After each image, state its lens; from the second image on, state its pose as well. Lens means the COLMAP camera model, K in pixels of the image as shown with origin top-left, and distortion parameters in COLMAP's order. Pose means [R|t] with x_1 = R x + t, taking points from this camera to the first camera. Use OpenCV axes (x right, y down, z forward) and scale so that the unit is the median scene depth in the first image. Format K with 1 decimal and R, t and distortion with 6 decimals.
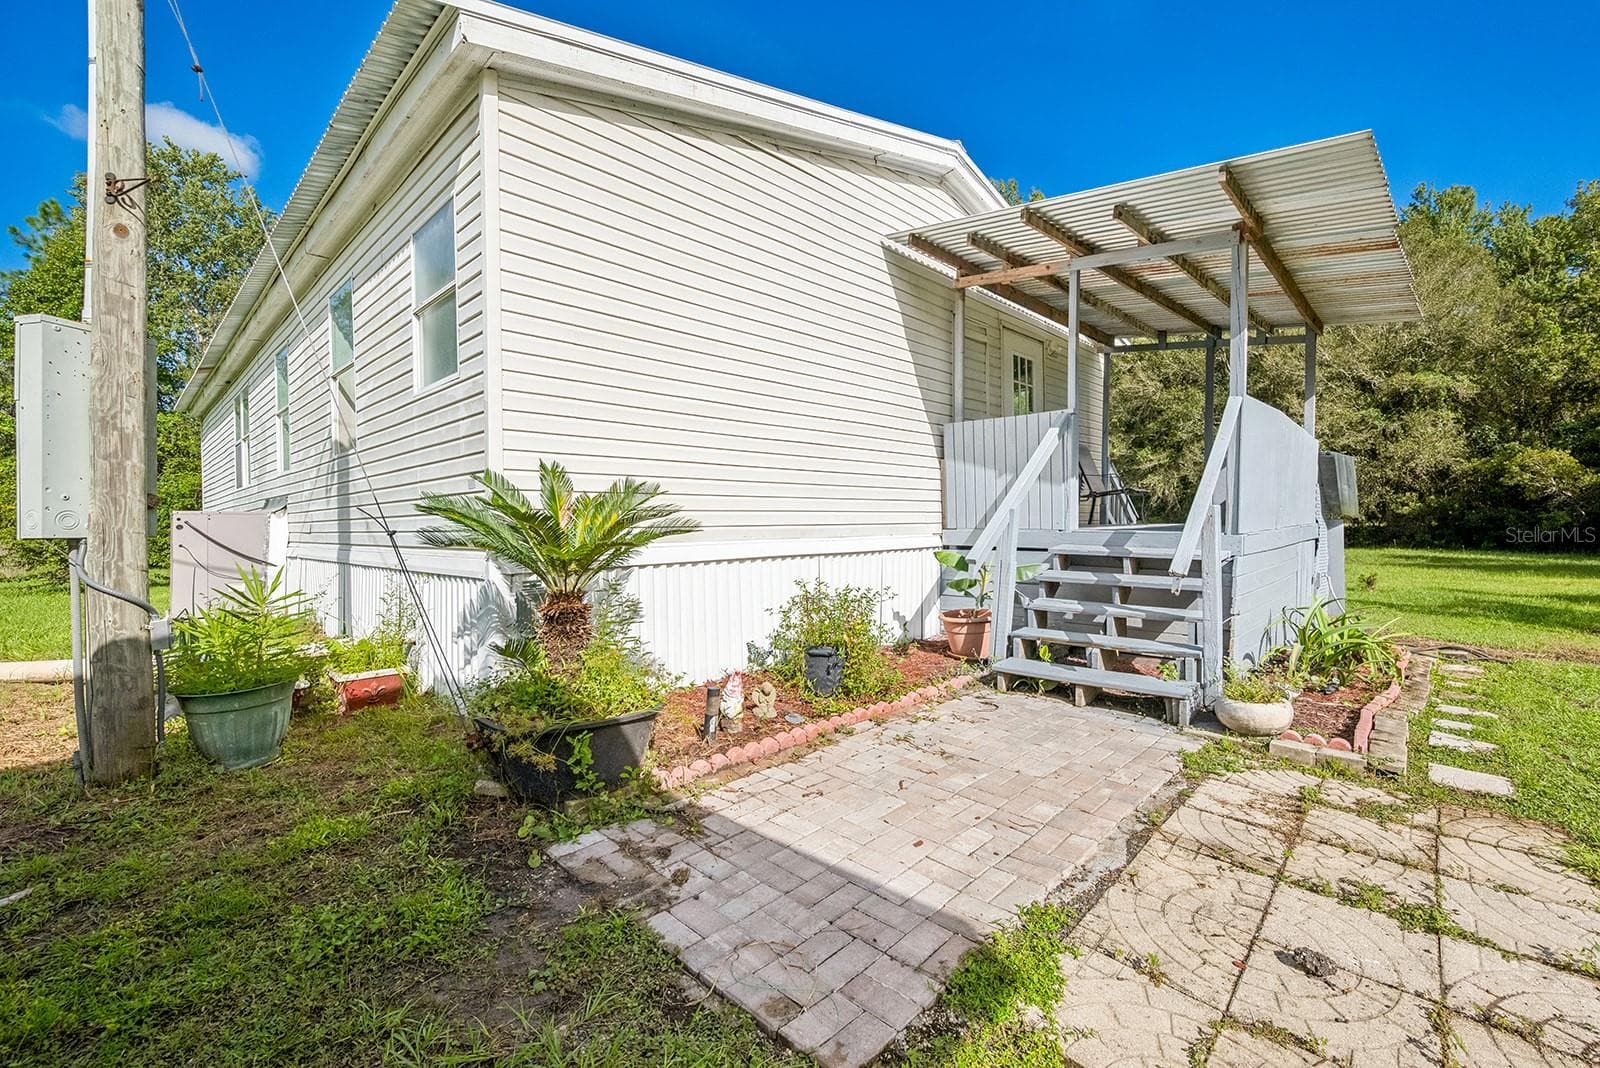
lens RADIAL K [[680.6, 0, 858.8], [0, 680.6, 526.5], [0, 0, 1]] dist [0.001577, 0.000072]
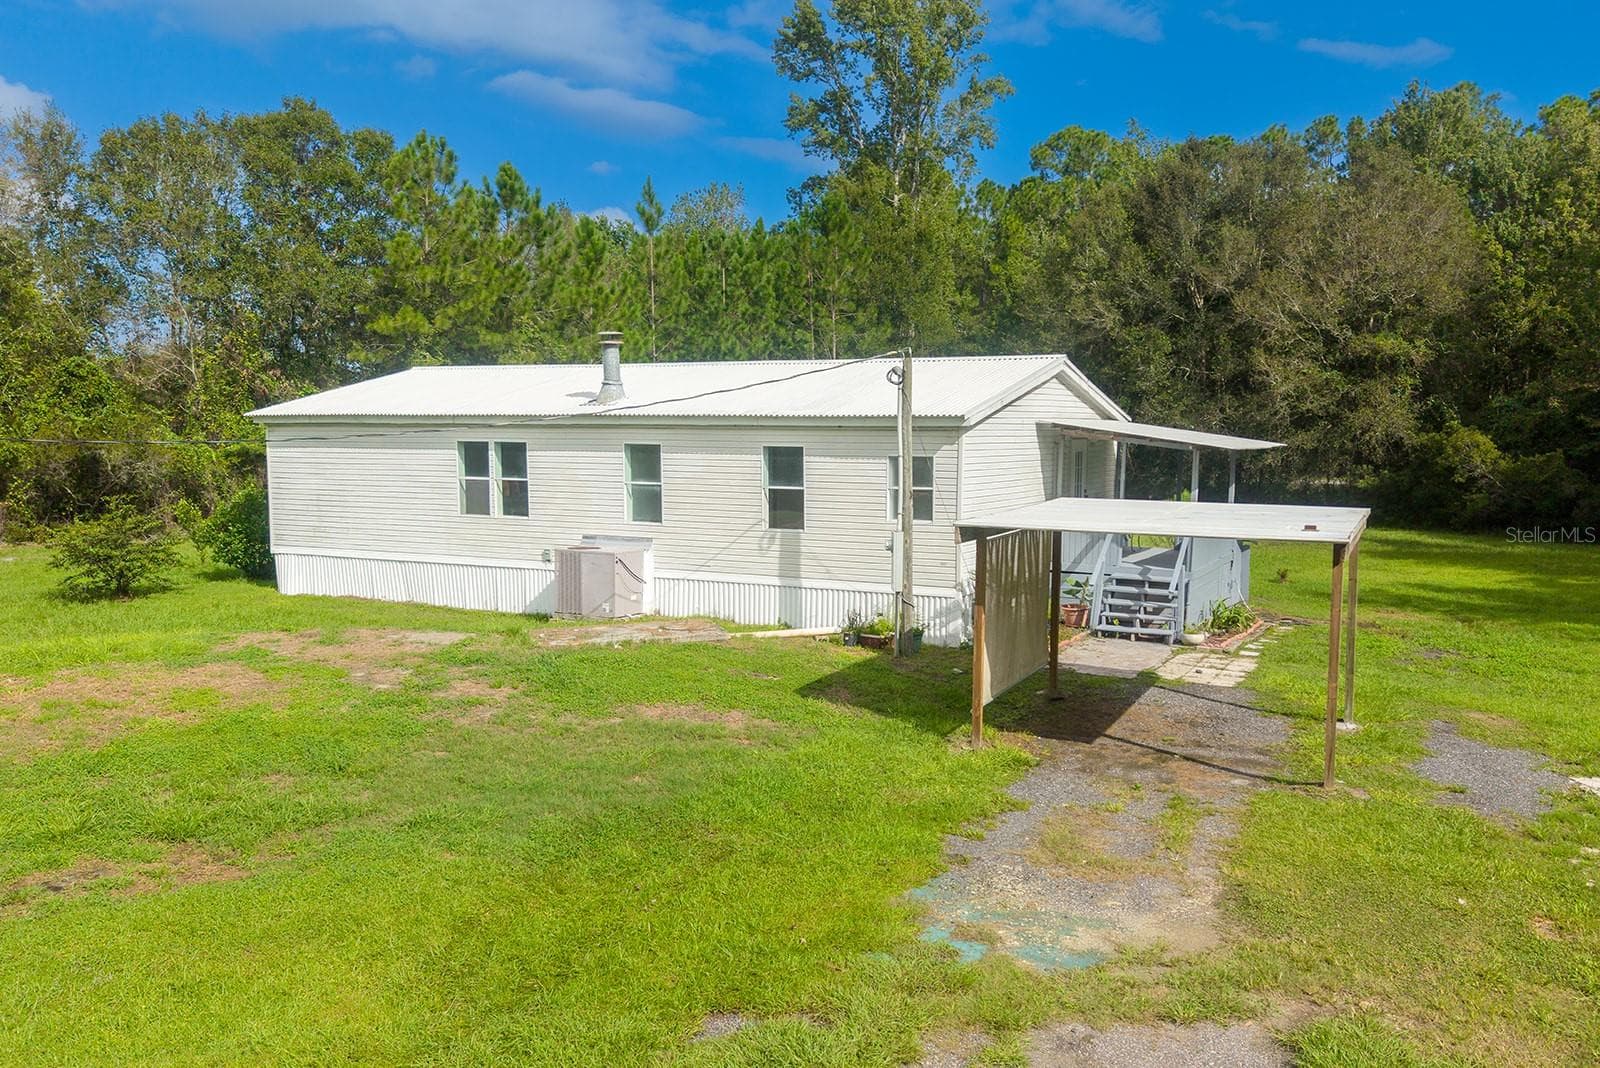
lens RADIAL K [[1230.6, 0, 904.2], [0, 1230.6, 539.4], [0, 0, 1]] dist [0.032292, -0.000193]
pose [[0.963332, -0.002528, 0.268299, -1.435592], [-0.018635, 0.996910, 0.076305, -0.375773], [-0.267663, -0.078506, 0.960309, -2.624024]]
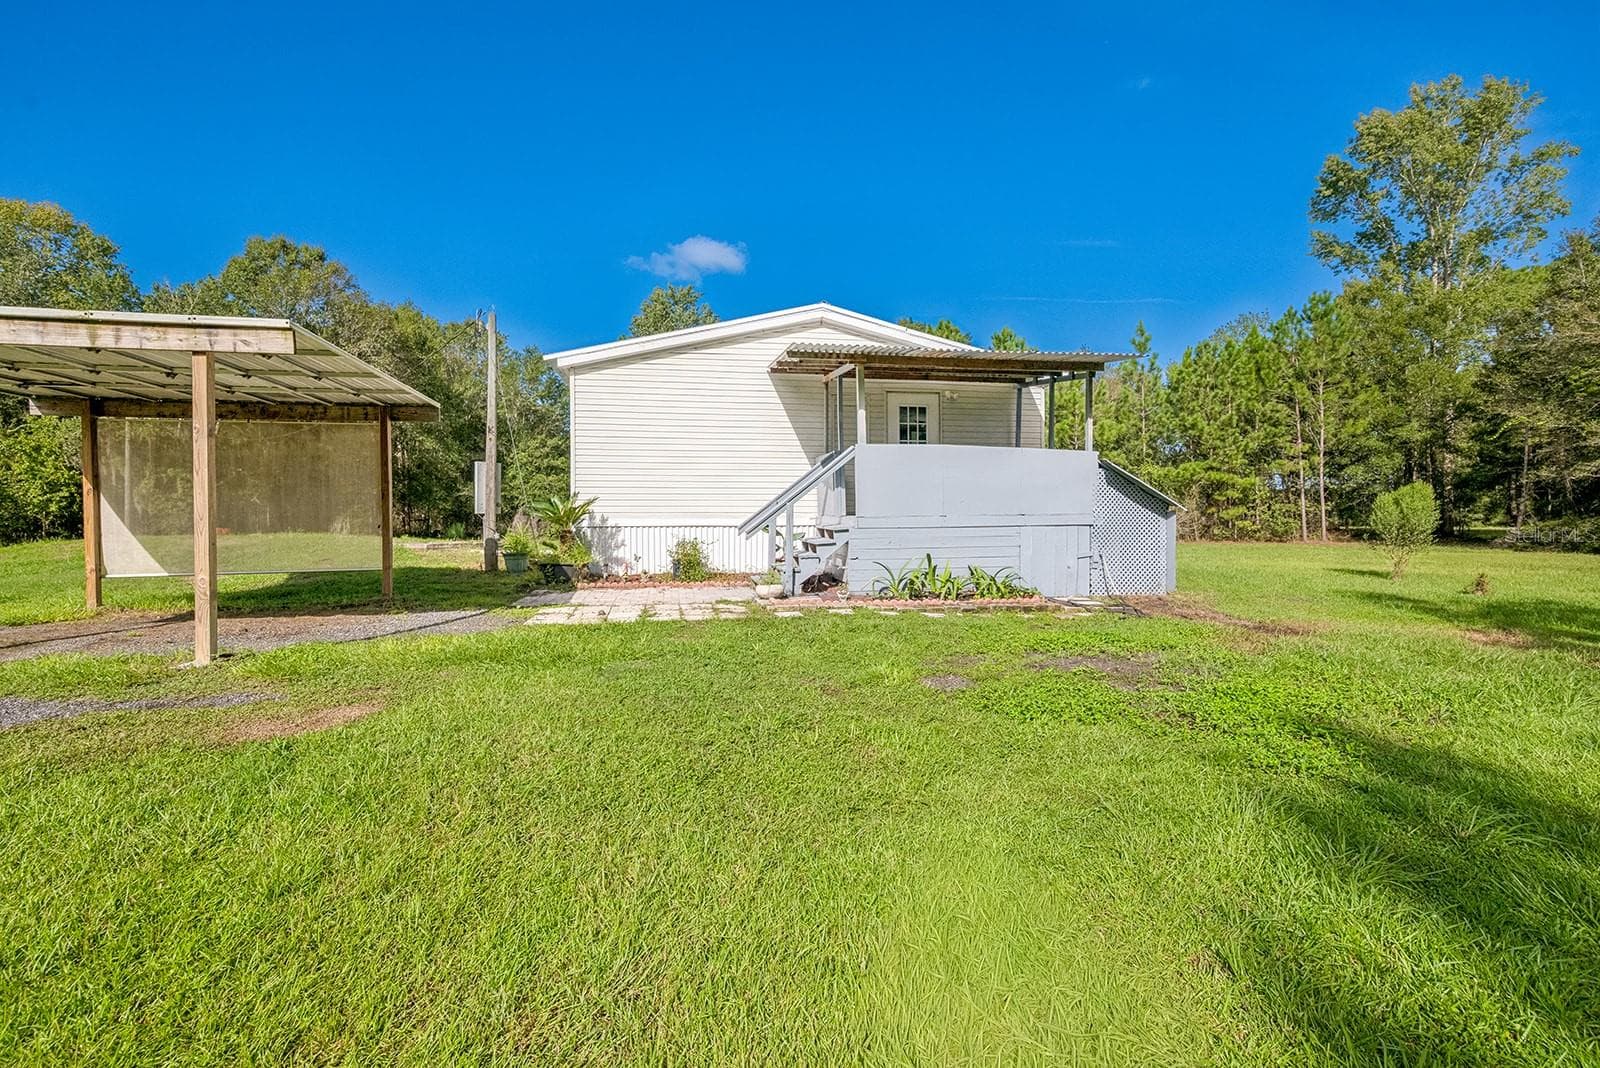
lens RADIAL K [[700.5, 0, 832.5], [0, 700.5, 523.5], [0, 0, 1]] dist [0.000687, -0.000006]
pose [[0.808684, 0.001403, -0.588242, 1.491443], [-0.005619, 0.999970, -0.005339, 0.037618], [0.588216, 0.007623, 0.808668, -0.576746]]
